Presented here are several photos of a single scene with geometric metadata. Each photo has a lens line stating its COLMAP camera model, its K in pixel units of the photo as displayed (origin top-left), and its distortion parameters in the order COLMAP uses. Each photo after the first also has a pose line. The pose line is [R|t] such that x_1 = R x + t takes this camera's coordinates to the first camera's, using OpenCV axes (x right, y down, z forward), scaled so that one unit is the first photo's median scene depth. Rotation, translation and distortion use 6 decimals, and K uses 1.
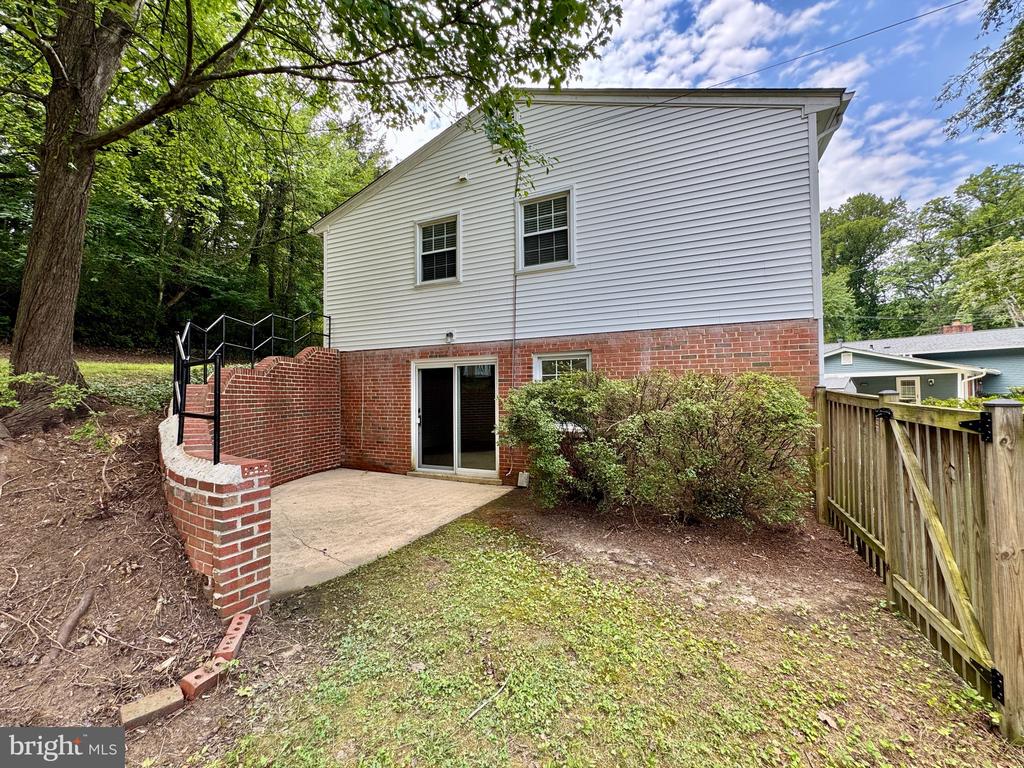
lens RADIAL K [[410.9, 0, 512.9], [0, 410.9, 380.9], [0, 0, 1]] dist [0.000536, 0.000007]
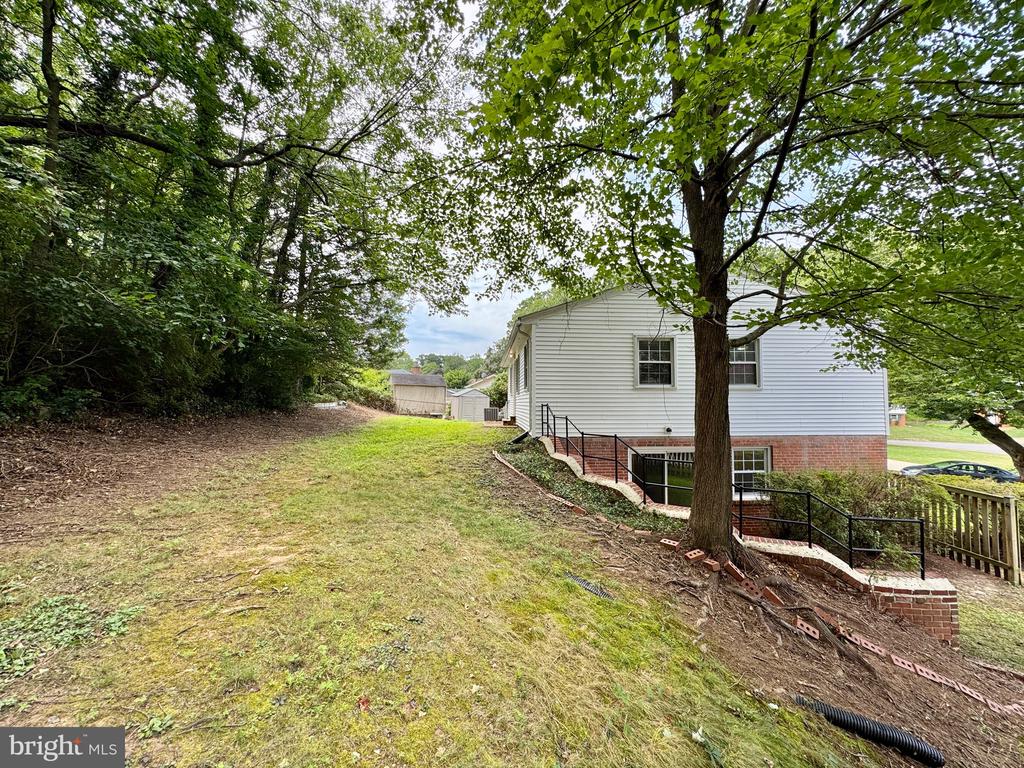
lens RADIAL K [[410.9, 0, 511.9], [0, 410.9, 386.0], [0, 0, 1]] dist [0.000536, 0.000007]
pose [[0.882793, 0.026822, 0.468996, -1.210413], [-0.023667, 0.999640, -0.012621, -0.224047], [-0.469166, 0.000042, 0.883110, 0.087552]]
